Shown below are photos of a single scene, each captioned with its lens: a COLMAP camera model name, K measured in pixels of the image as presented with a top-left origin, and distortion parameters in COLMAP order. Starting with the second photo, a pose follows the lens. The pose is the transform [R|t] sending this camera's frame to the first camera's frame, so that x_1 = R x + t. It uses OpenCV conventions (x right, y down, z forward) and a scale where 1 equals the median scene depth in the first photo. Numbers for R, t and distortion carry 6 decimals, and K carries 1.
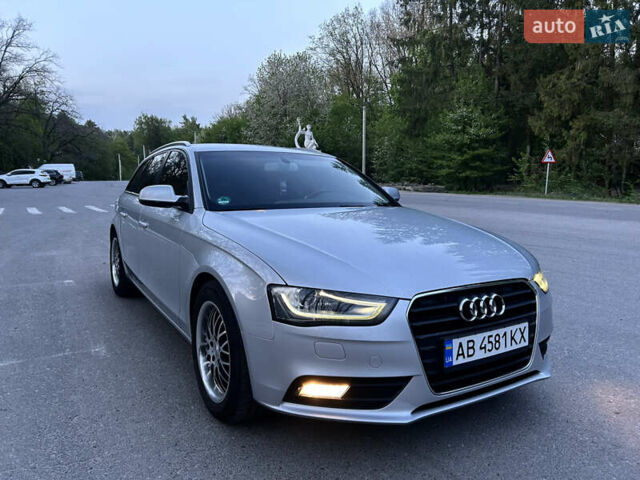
lens RADIAL K [[482.4, 0, 322.3], [0, 482.4, 256.4], [0, 0, 1]] dist [0.046193, -0.054746]
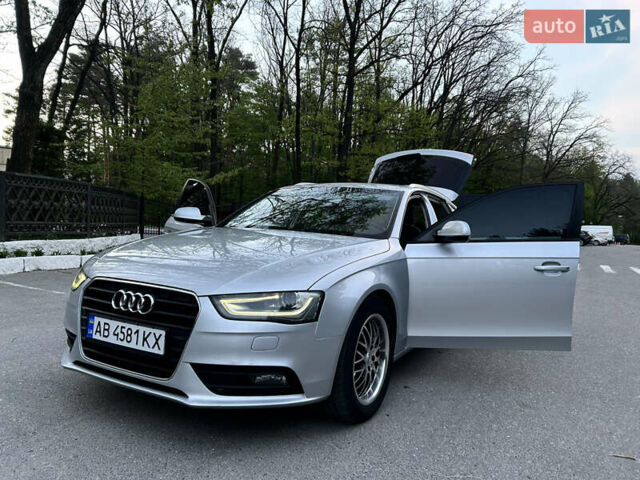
lens RADIAL K [[482.4, 0, 317.0], [0, 482.4, 253.4], [0, 0, 1]] dist [0.046193, -0.054746]
pose [[0.490034, 0.071147, -0.868795, 1.133145], [-0.186509, 0.982141, -0.024770, -0.043533], [0.851517, 0.174176, 0.494552, 0.591062]]
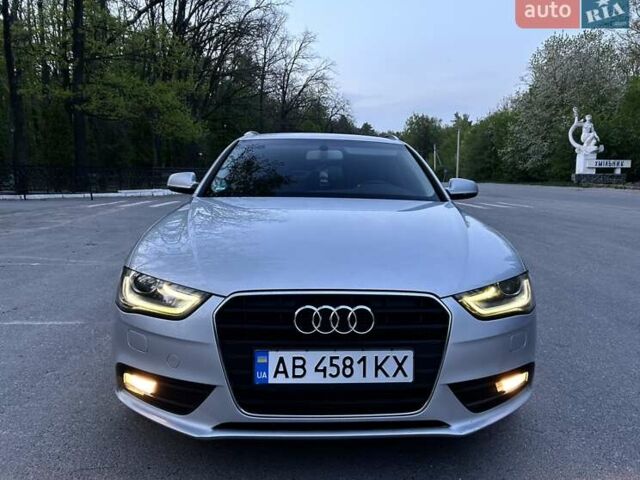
lens RADIAL K [[519.4, 0, 337.7], [0, 519.4, 252.9], [0, 0, 1]] dist [0.051466, -0.056385]
pose [[0.880119, 0.075037, -0.468786, 0.542604], [-0.084613, 0.996414, 0.000636, -0.003690], [0.467153, 0.039106, 0.883311, 0.188837]]
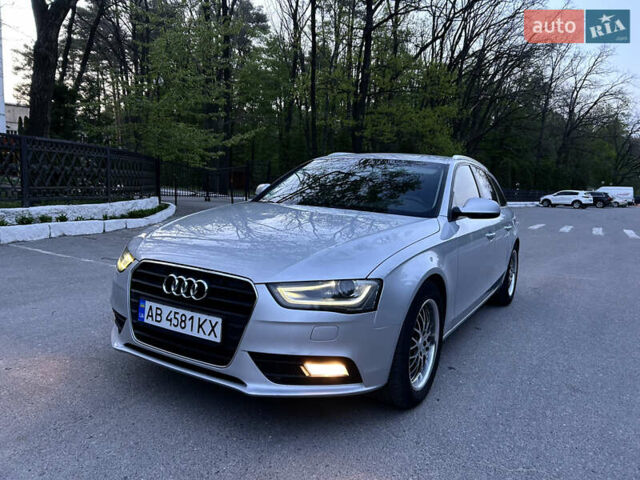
lens RADIAL K [[482.4, 0, 312.1], [0, 482.4, 253.8], [0, 0, 1]] dist [0.046193, -0.054746]
pose [[0.462234, 0.146802, -0.874522, 1.058970], [-0.192181, 0.979347, 0.062820, -0.070099], [0.865683, 0.139029, 0.480900, 0.533574]]
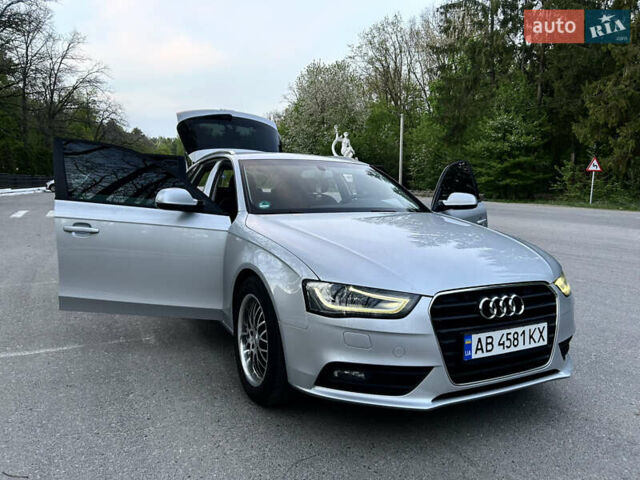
lens RADIAL K [[482.4, 0, 316.1], [0, 482.4, 255.0], [0, 0, 1]] dist [0.046193, -0.054746]
pose [[0.996218, 0.020861, -0.084346, 0.007156], [-0.022264, 0.999628, -0.015723, 0.012852], [0.083987, 0.017541, 0.996312, -0.078226]]
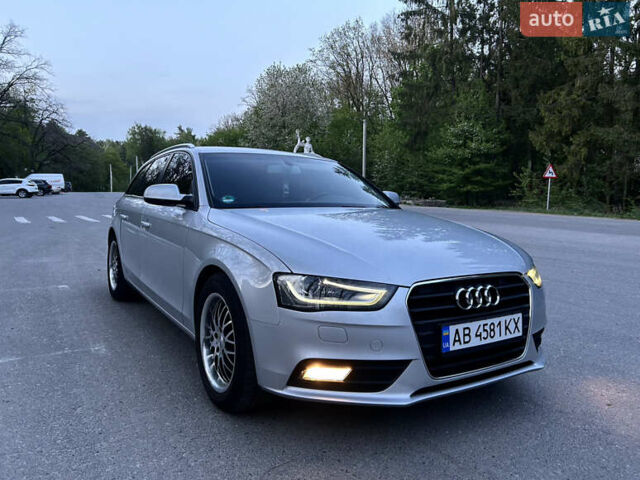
lens RADIAL K [[498.7, 0, 334.1], [0, 498.7, 250.7], [0, 0, 1]] dist [0.054495, -0.067113]
pose [[0.999602, 0.008245, 0.026969, -0.008409], [-0.007044, 0.998993, -0.044307, 0.040803], [-0.027307, 0.044099, 0.998654, -0.060136]]
